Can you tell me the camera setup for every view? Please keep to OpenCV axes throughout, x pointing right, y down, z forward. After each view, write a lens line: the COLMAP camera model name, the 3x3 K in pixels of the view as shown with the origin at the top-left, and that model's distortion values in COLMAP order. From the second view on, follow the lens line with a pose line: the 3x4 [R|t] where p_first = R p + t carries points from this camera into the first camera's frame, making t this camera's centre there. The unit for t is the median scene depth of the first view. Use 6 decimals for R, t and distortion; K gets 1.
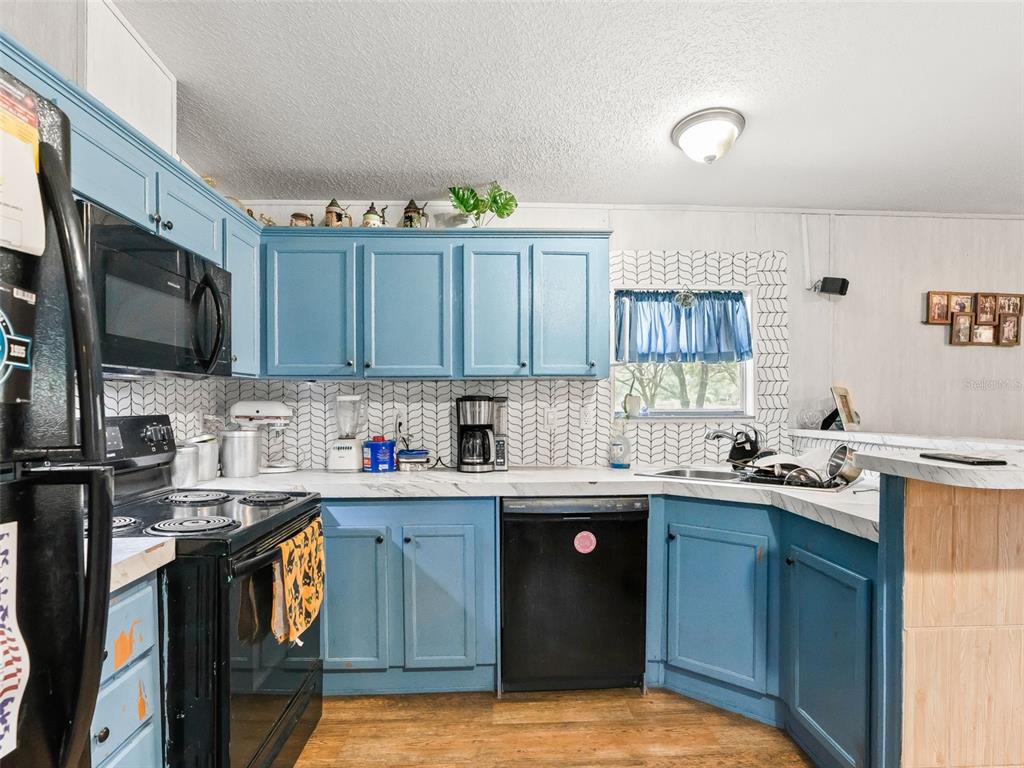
lens RADIAL K [[550.8, 0, 512.5], [0, 550.8, 400.6], [0, 0, 1]] dist [-0.047611, 0.017142]
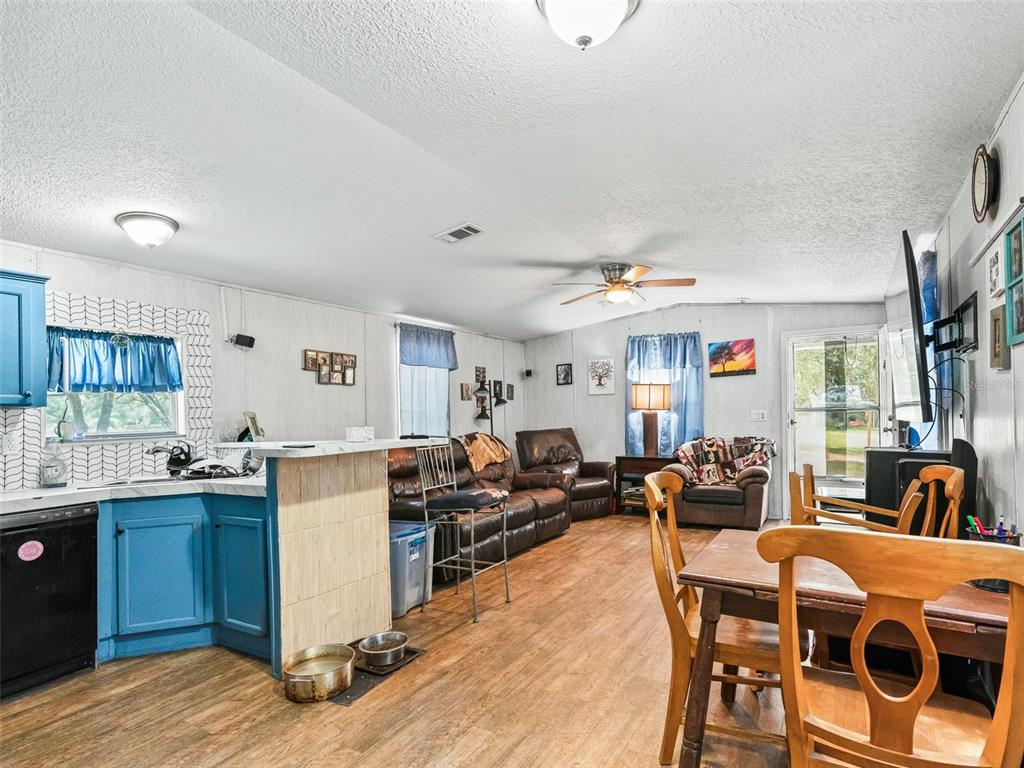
lens RADIAL K [[544.6, 0, 515.3], [0, 544.6, 410.2], [0, 0, 1]] dist [-0.001415, 0.018303]
pose [[0.557948, -0.011018, 0.829802, -0.224491], [0.028726, 0.999569, -0.006043, 0.000638], [-0.829378, 0.027209, 0.558025, -0.430388]]
